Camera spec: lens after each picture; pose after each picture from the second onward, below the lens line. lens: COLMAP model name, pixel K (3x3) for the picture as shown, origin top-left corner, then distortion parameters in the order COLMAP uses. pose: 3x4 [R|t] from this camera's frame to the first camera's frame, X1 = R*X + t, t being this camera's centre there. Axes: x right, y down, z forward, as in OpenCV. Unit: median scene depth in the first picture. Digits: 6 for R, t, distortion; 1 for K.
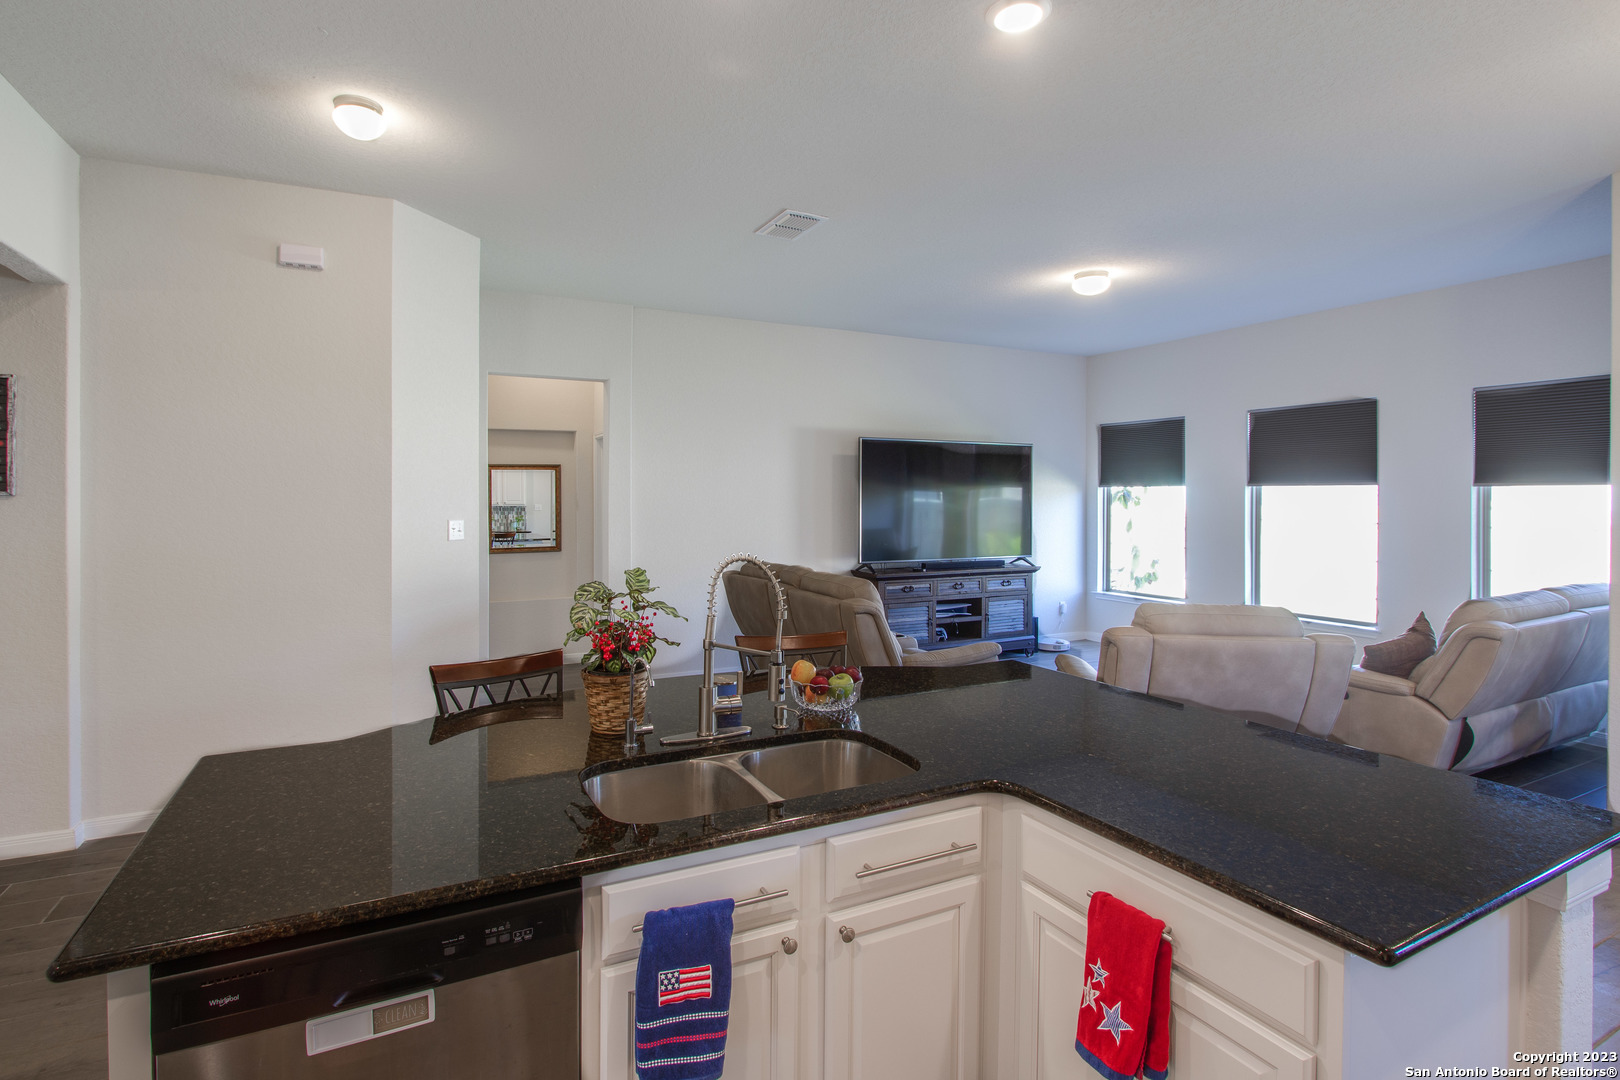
lens RADIAL K [[771.6, 0, 810.0], [0, 771.6, 505.2], [0, 0, 1]] dist [-0.000155, -0.000004]
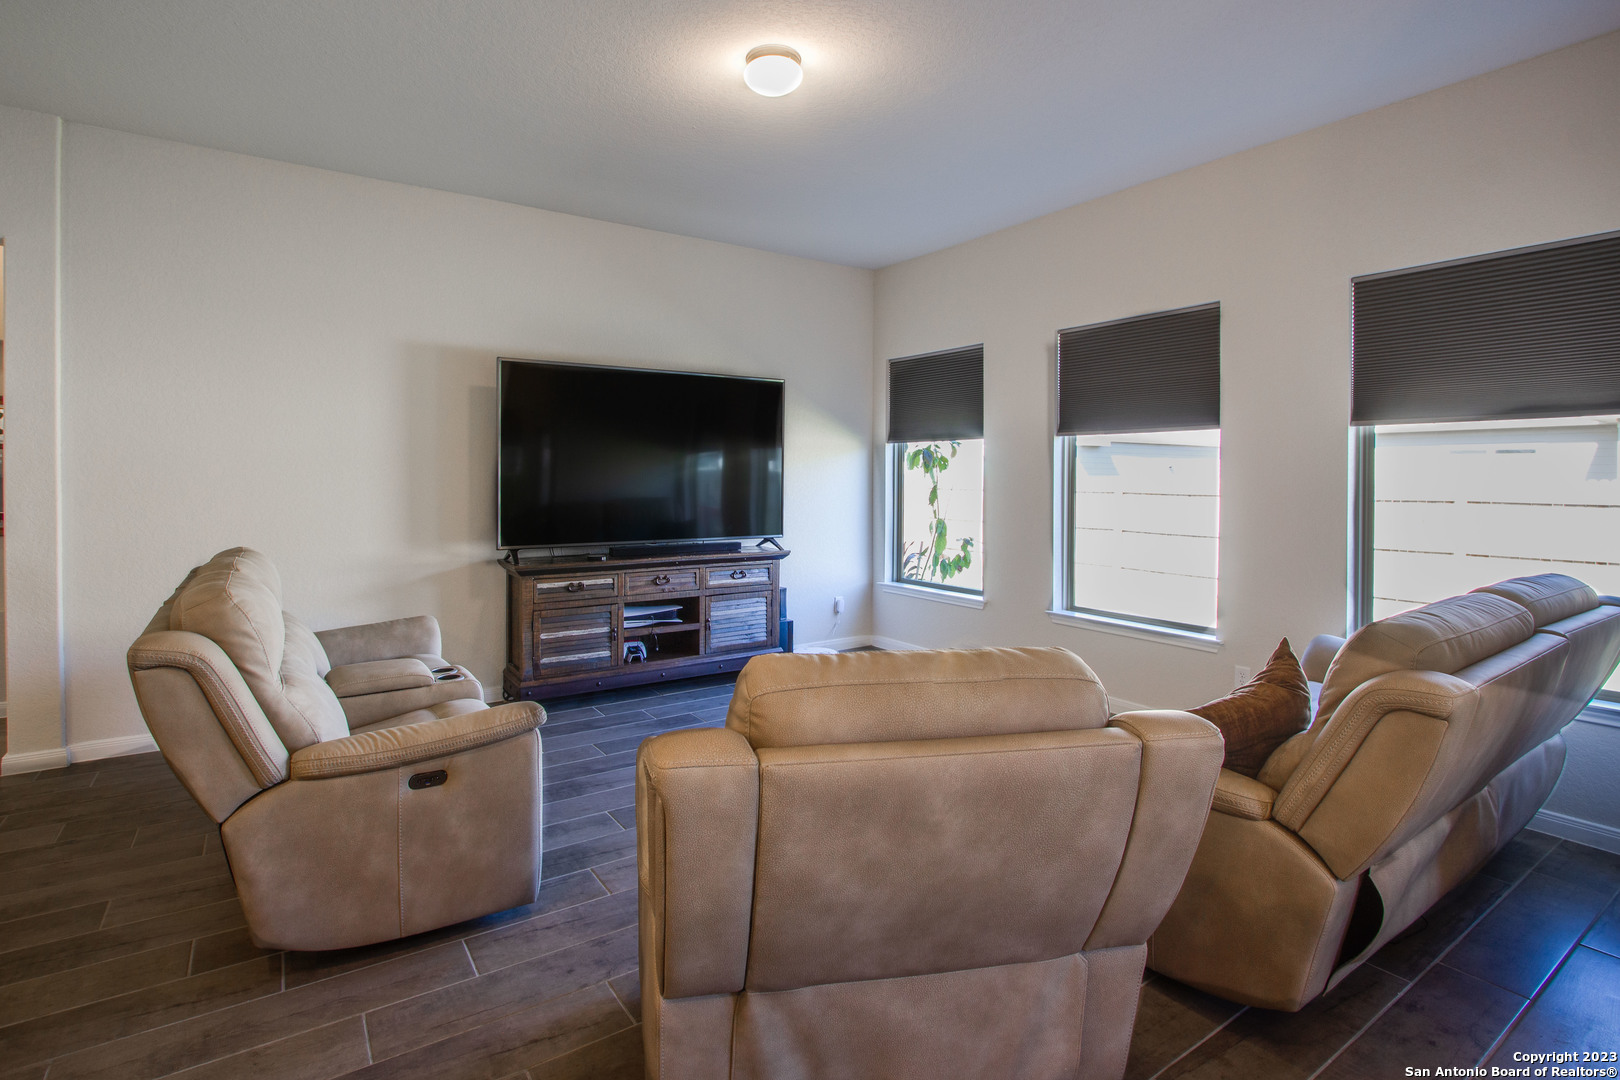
lens RADIAL K [[807.3, 0, 806.7], [0, 807.3, 488.8], [0, 0, 1]] dist [-0.000752, 0.000434]
pose [[0.989076, 0.001242, 0.147404, 0.213812], [-0.002242, 0.999976, 0.006621, 0.018620], [-0.147393, -0.006879, 0.989054, 0.276460]]
